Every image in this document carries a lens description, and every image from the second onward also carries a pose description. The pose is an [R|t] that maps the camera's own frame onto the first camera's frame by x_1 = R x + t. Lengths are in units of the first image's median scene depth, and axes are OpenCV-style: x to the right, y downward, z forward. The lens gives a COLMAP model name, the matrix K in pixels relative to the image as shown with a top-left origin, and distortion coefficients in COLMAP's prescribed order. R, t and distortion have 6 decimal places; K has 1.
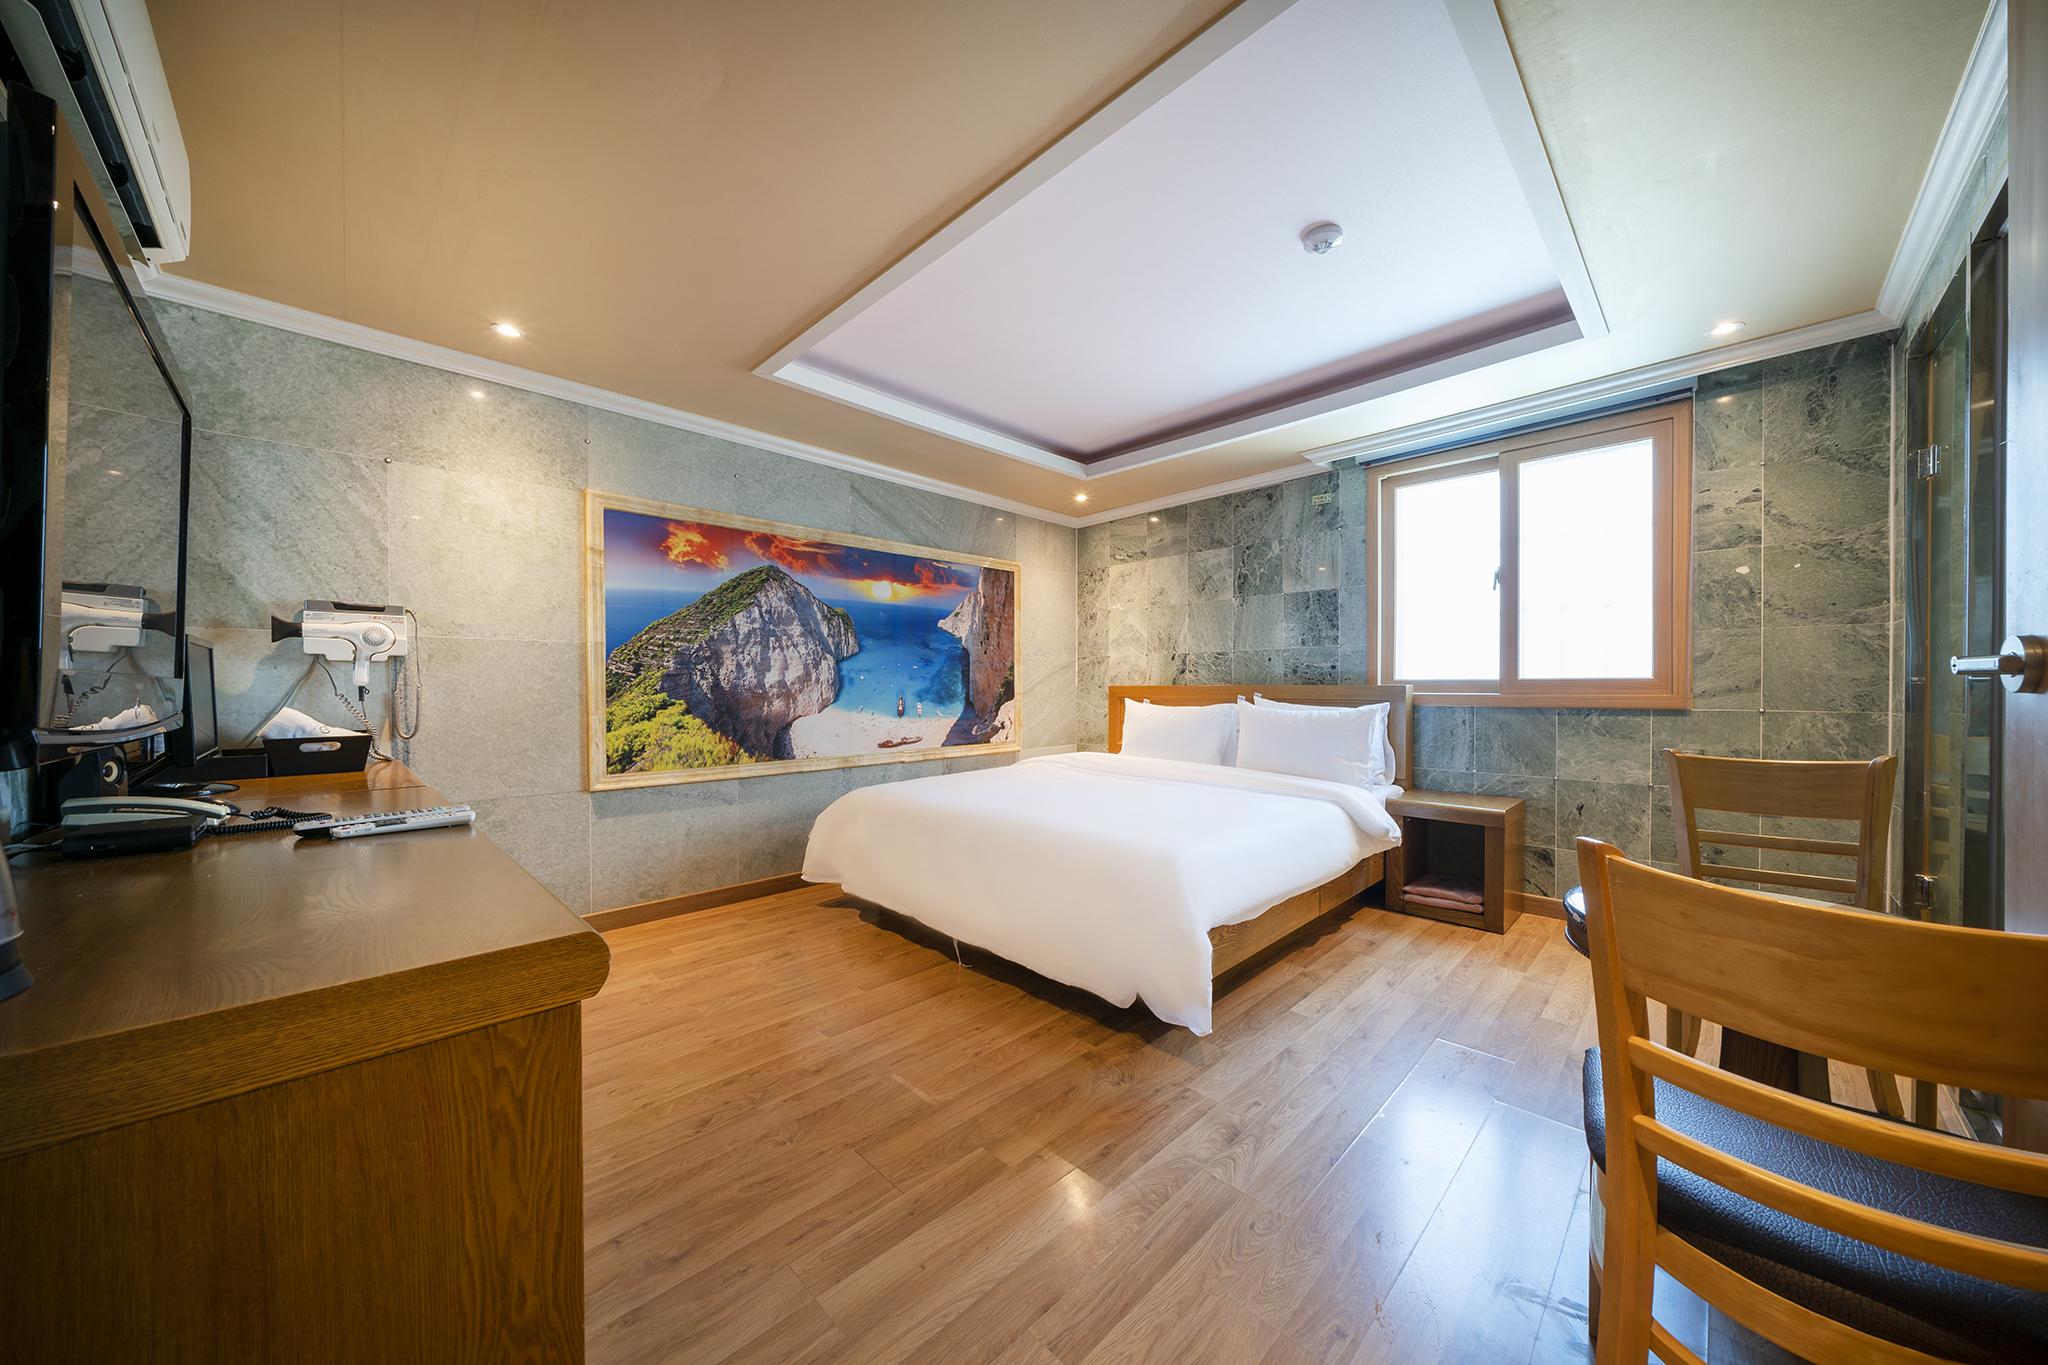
lens RADIAL K [[699.1, 0, 1041.8], [0, 699.1, 686.8], [0, 0, 1]] dist [-0.005957, -0.000063]
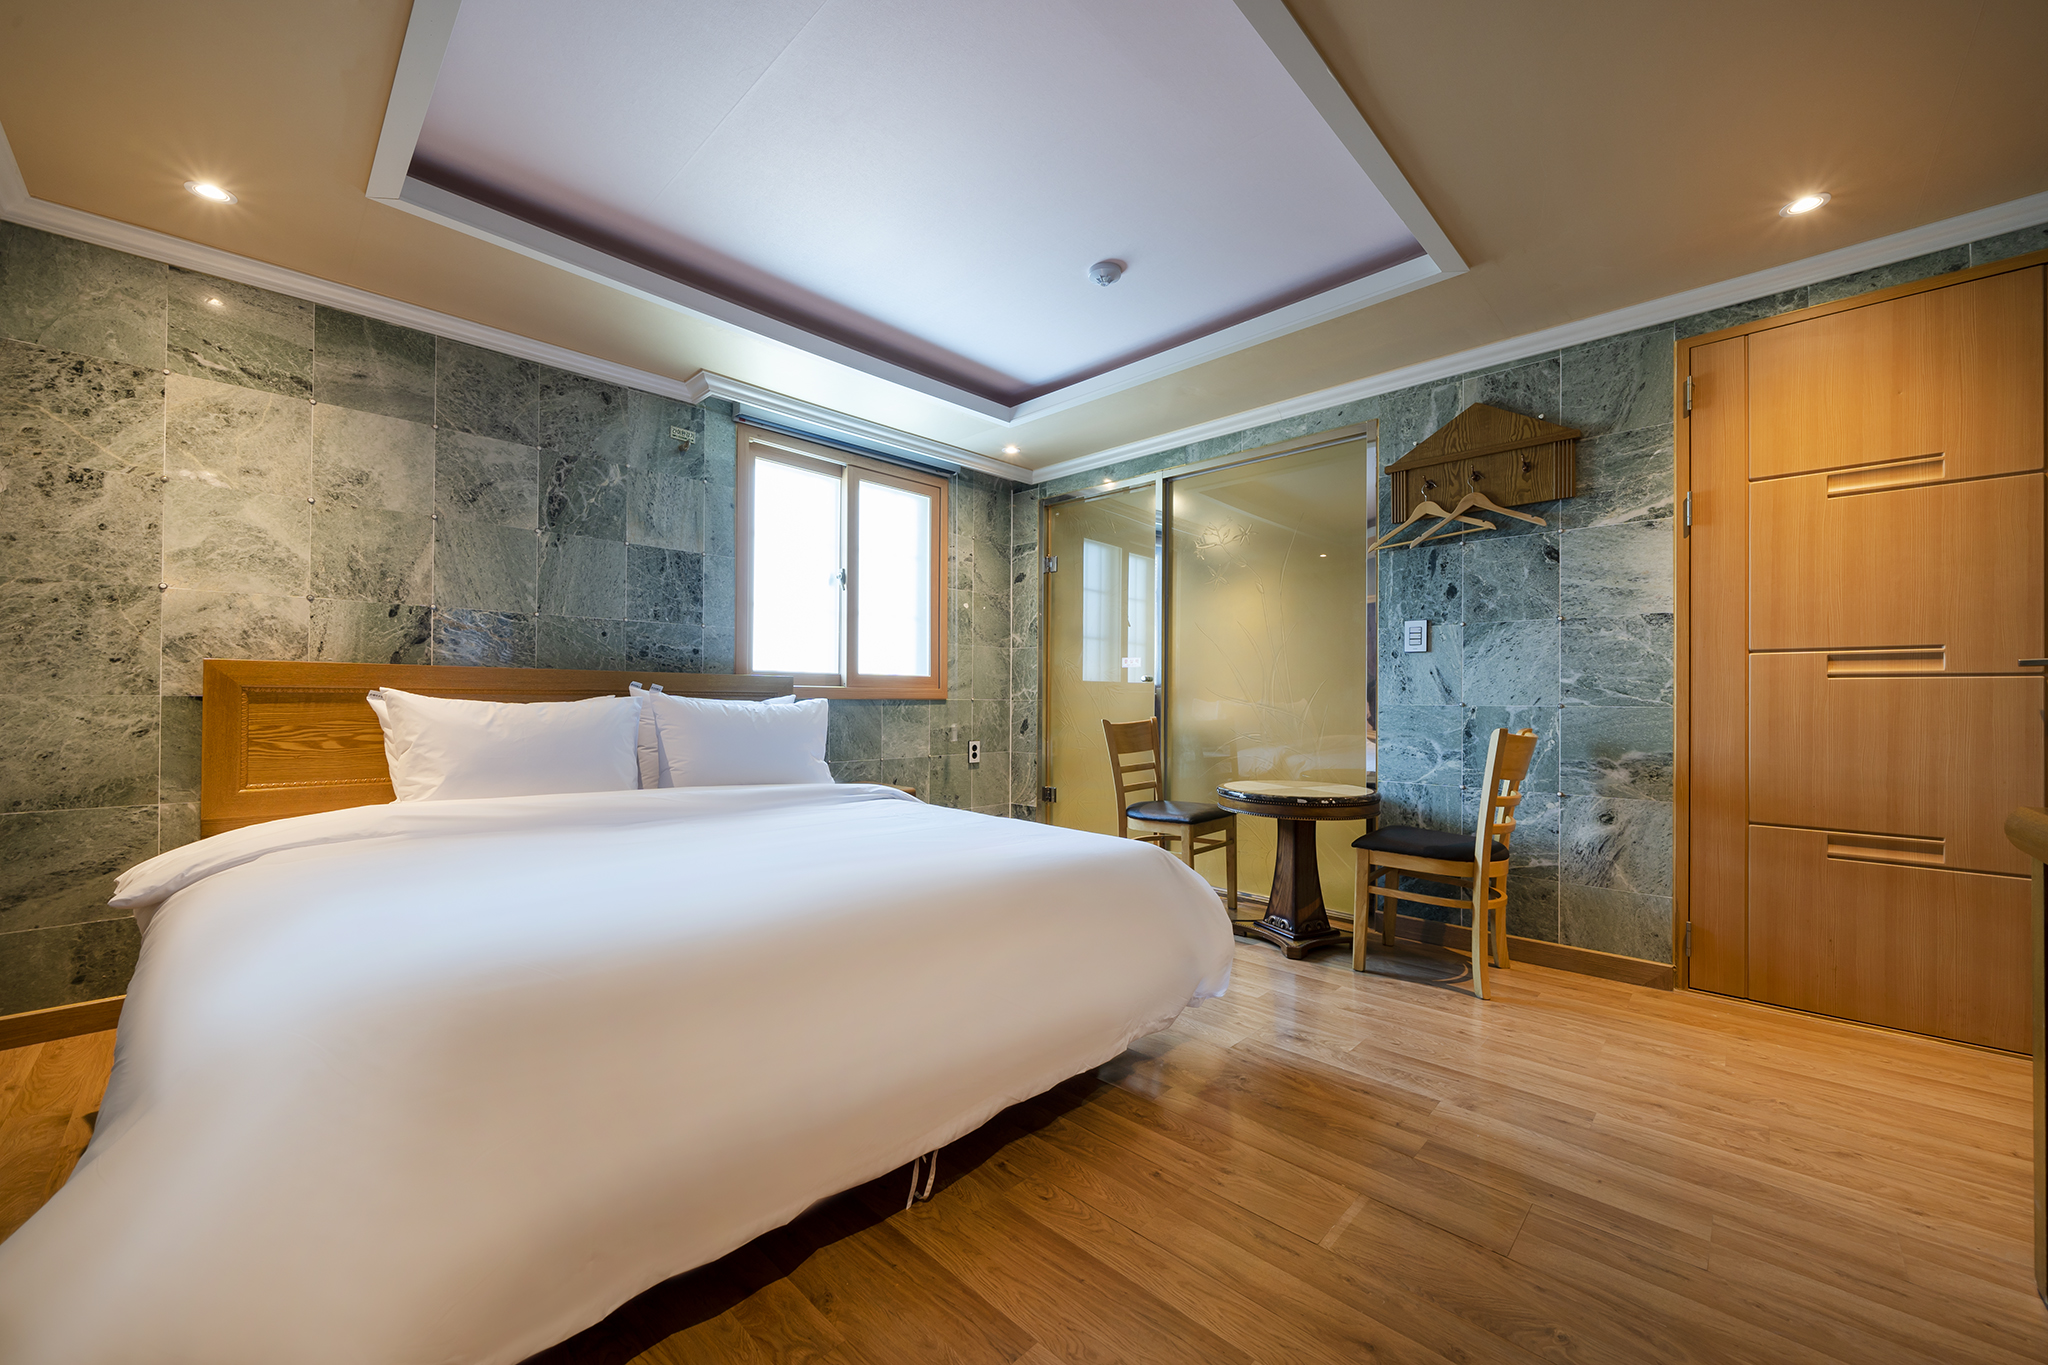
lens RADIAL K [[754.1, 0, 1040.5], [0, 754.1, 688.2], [0, 0, 1]] dist [-0.002854, -0.000309]
pose [[-0.003139, 0.014880, 0.999884, -0.441781], [-0.007423, 0.999861, -0.014903, 0.023565], [-0.999968, -0.007469, -0.003029, 0.609879]]
